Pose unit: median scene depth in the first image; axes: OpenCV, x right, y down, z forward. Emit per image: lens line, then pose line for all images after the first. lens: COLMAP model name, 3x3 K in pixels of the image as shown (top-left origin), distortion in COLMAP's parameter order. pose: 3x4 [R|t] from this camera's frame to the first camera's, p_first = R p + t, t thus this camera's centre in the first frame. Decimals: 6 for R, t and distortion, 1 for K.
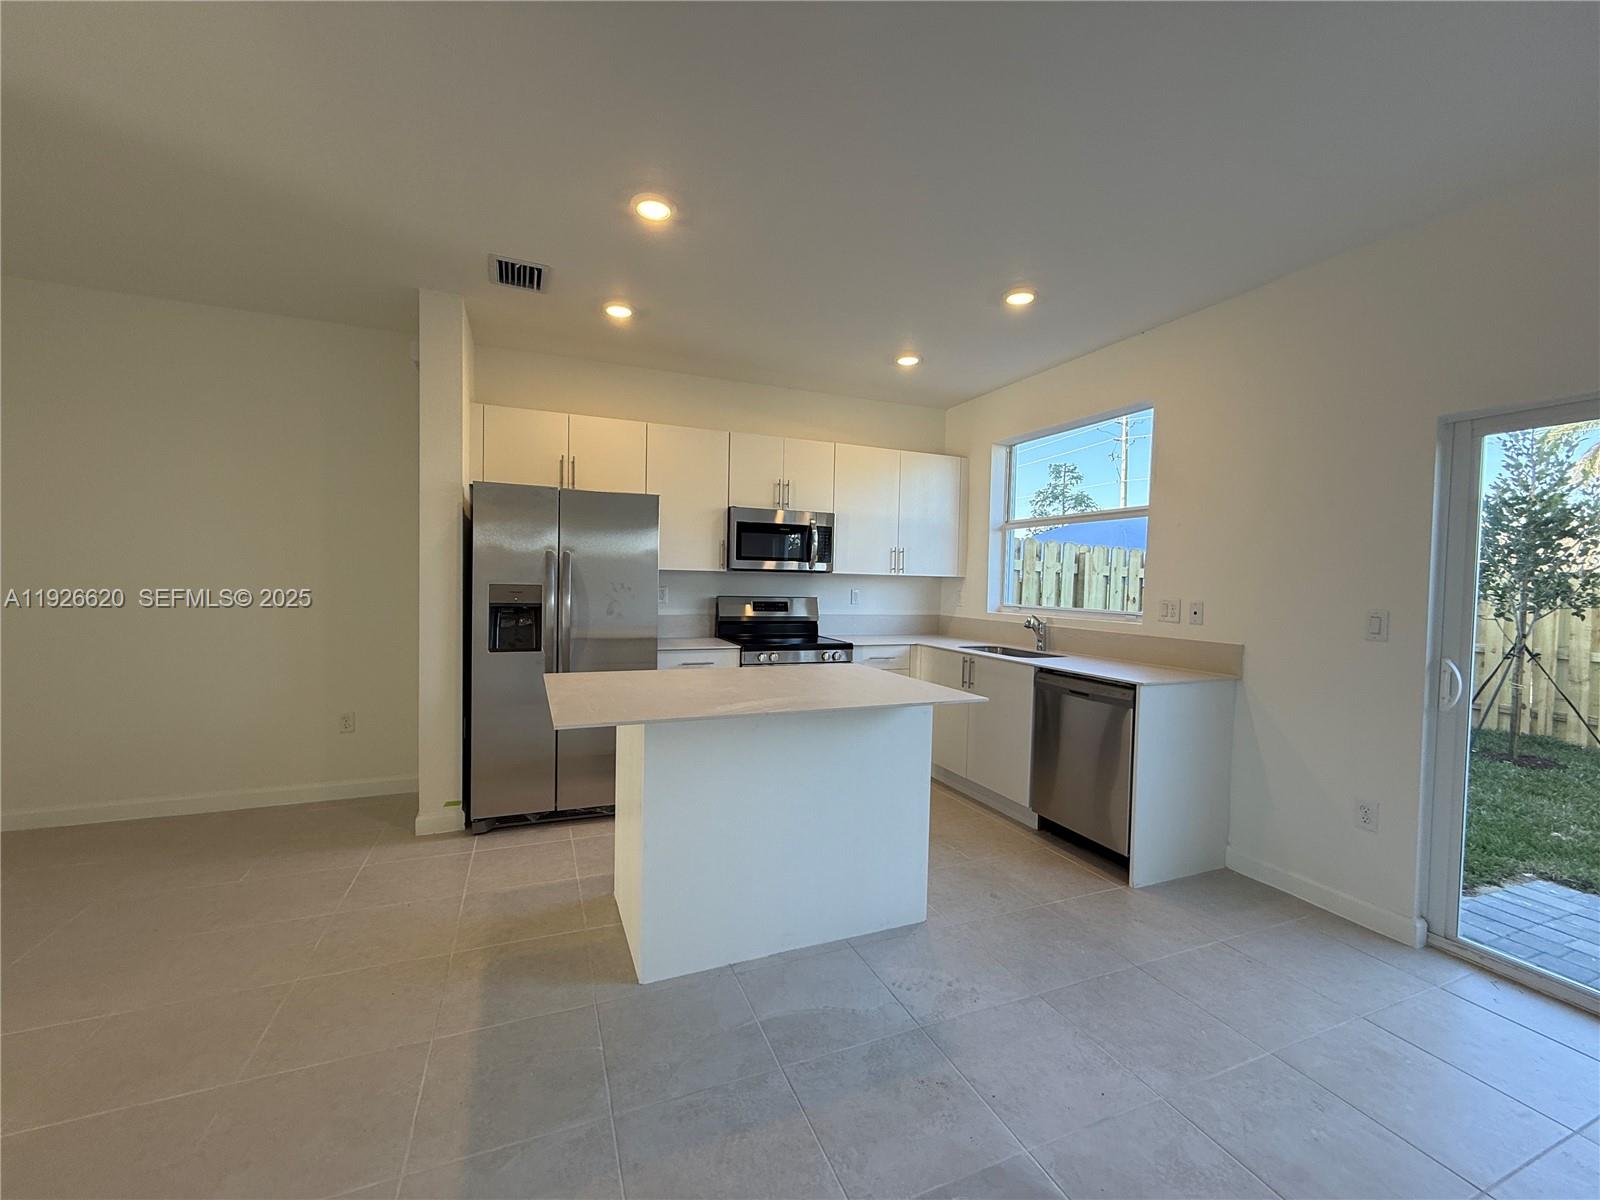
lens RADIAL K [[641.0, 0, 793.3], [0, 641.0, 598.2], [0, 0, 1]] dist [-0.000532, 0.001327]
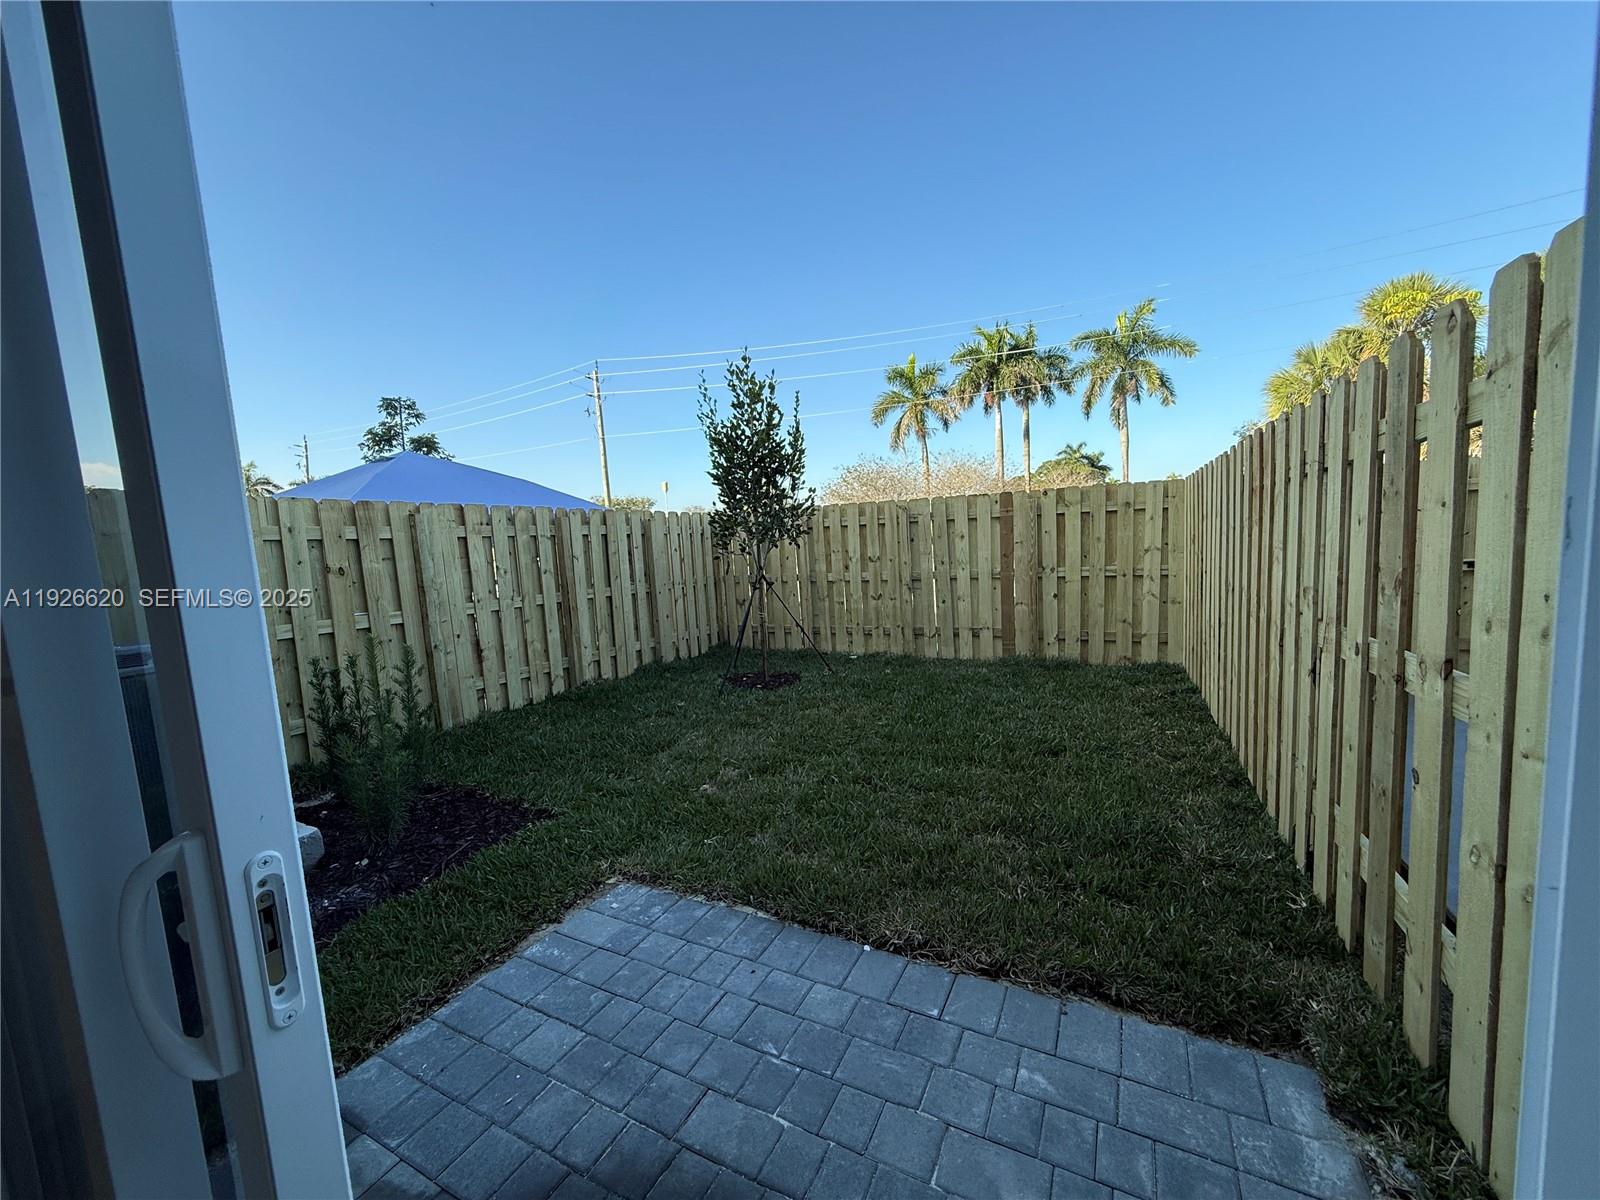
lens RADIAL K [[641.0, 0, 800.9], [0, 641.0, 599.8], [0, 0, 1]] dist [-0.000532, 0.001327]
pose [[0.758711, -0.134957, 0.637294, 0.843728], [0.093867, 0.990744, 0.098056, 0.022664], [-0.644629, -0.014576, 0.764357, 0.229805]]
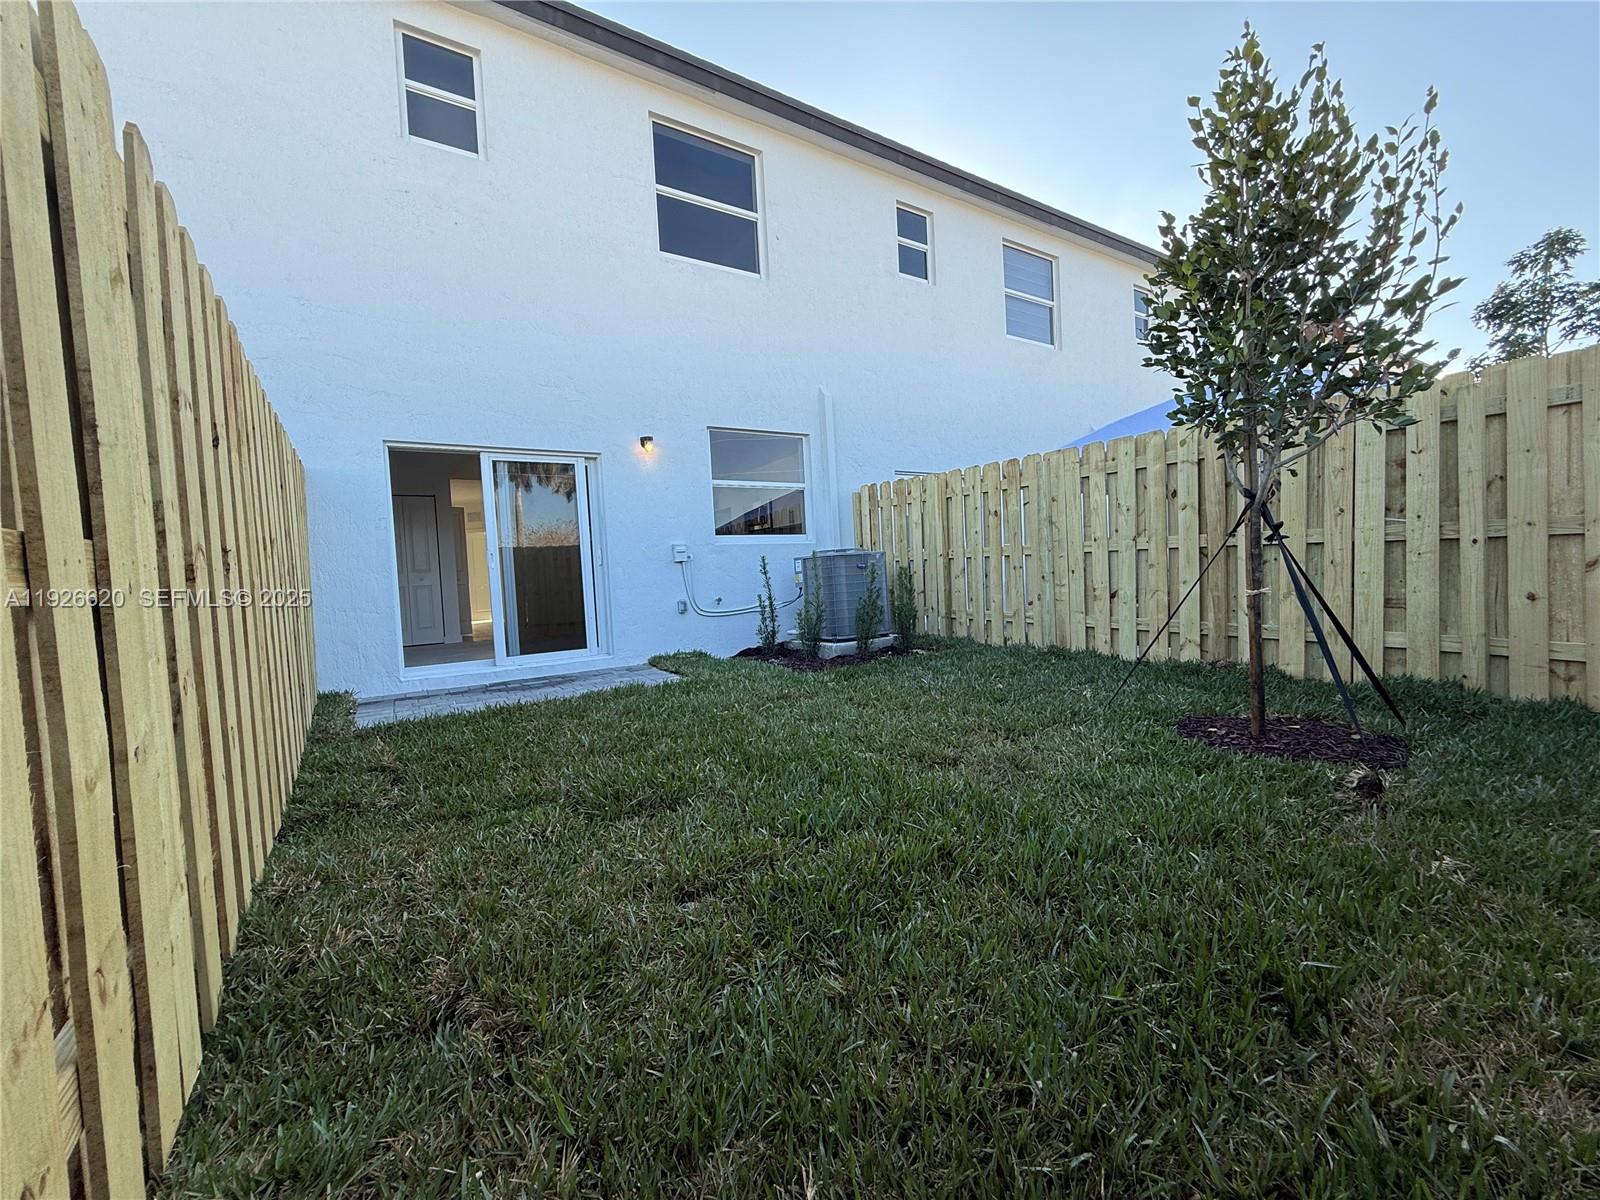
lens RADIAL K [[641.0, 0, 793.4], [0, 641.0, 603.9], [0, 0, 1]] dist [-0.000532, 0.001327]
pose [[0.190817, 0.008257, -0.981591, 2.648903], [0.035887, 0.999237, 0.015382, 0.212800], [0.980969, -0.038162, 0.190375, 0.925928]]
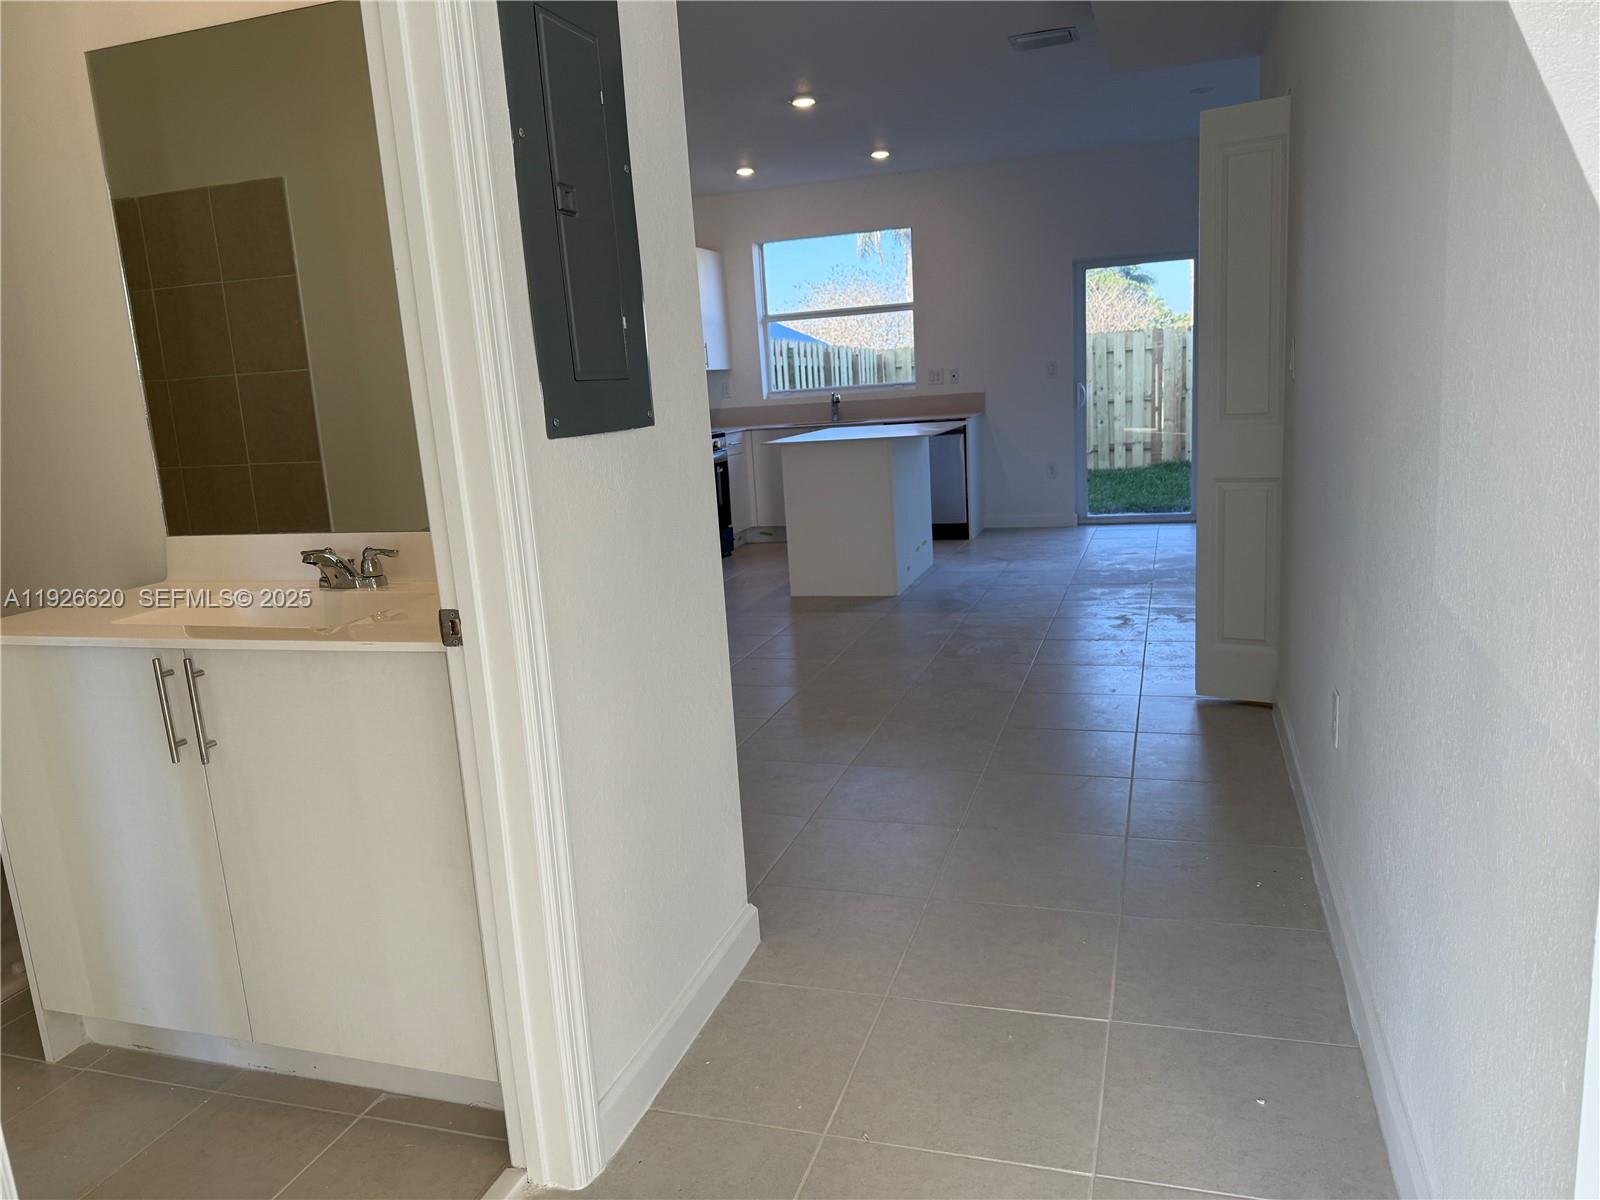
lens RADIAL K [[1128.1, 0, 775.4], [0, 1128.1, 622.1], [0, 0, 1]] dist [0.039729, -0.025850]
pose [[0.658041, -0.222298, 0.719421, -1.632169], [0.103878, 0.973093, 0.205666, -0.003793], [-0.745783, -0.060605, 0.663427, -0.493905]]
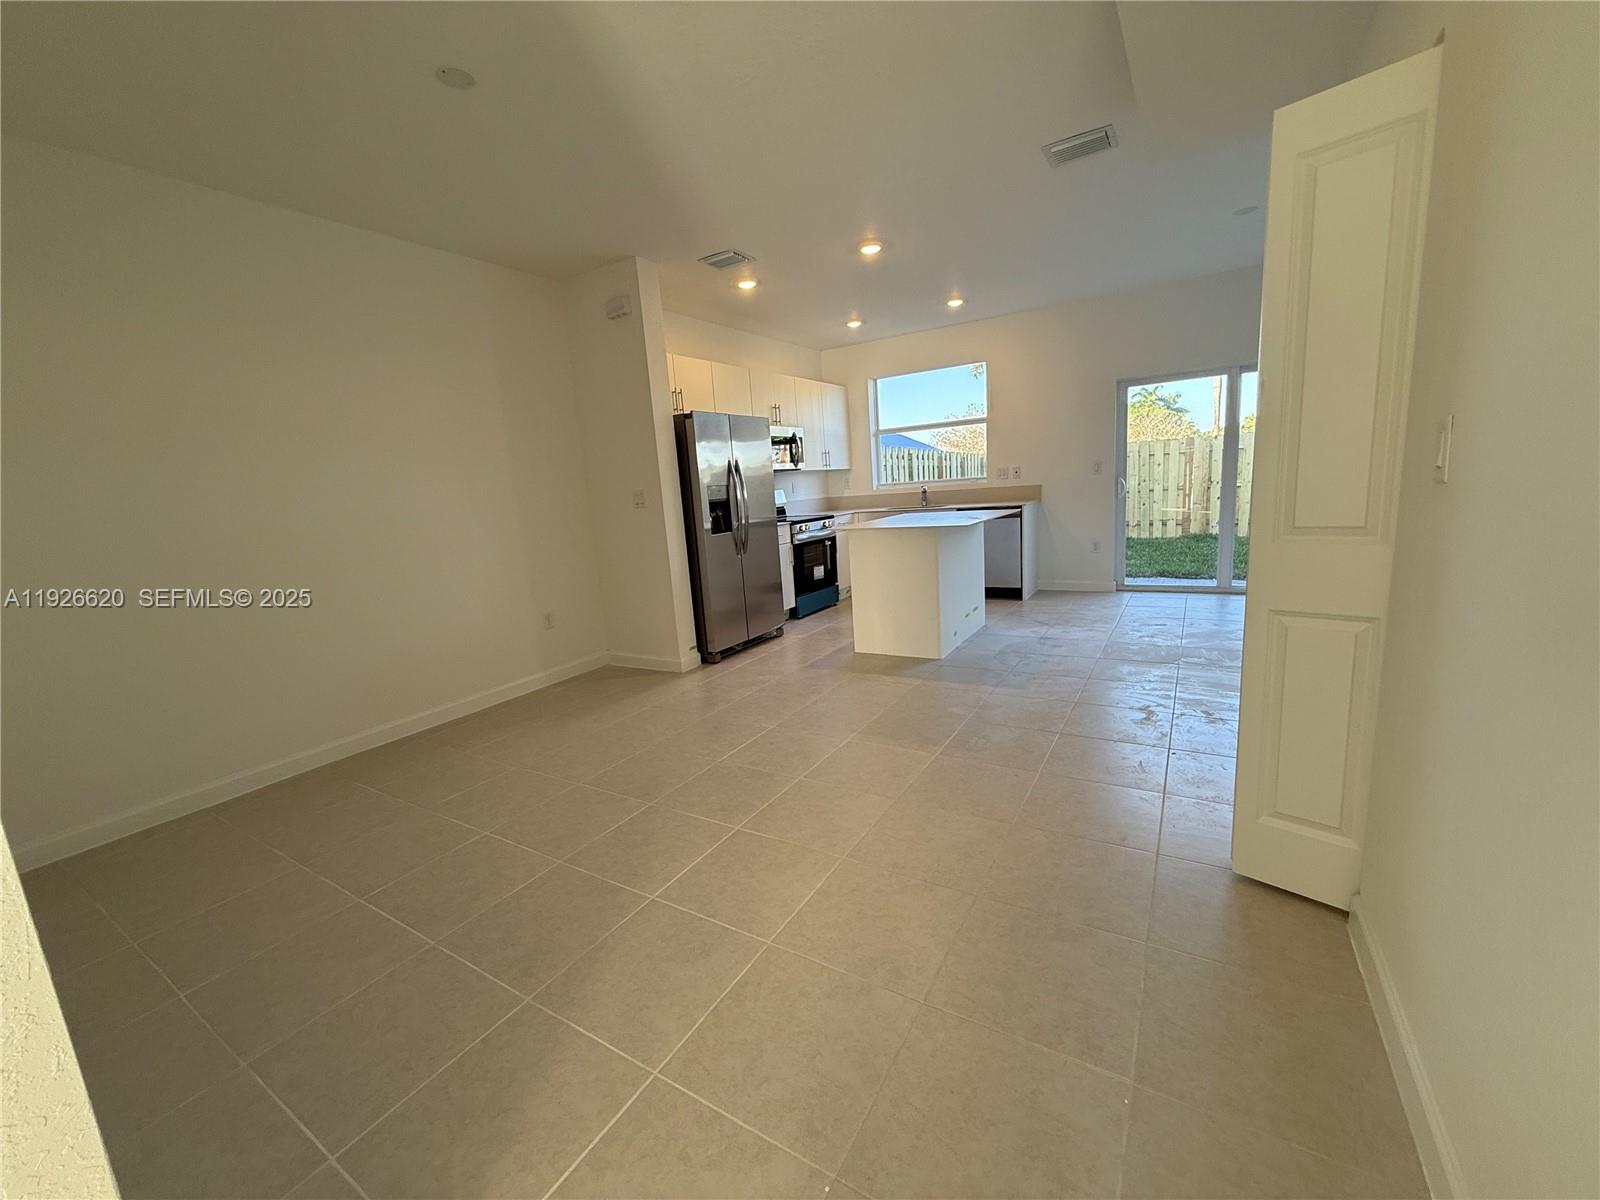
lens RADIAL K [[641.0, 0, 792.7], [0, 641.0, 603.3], [0, 0, 1]] dist [-0.000532, 0.001327]
pose [[0.808516, -0.184013, 0.558965, -1.061048], [0.105295, 0.979761, 0.170237, 0.008485], [-0.578978, -0.078783, 0.811528, -0.242856]]
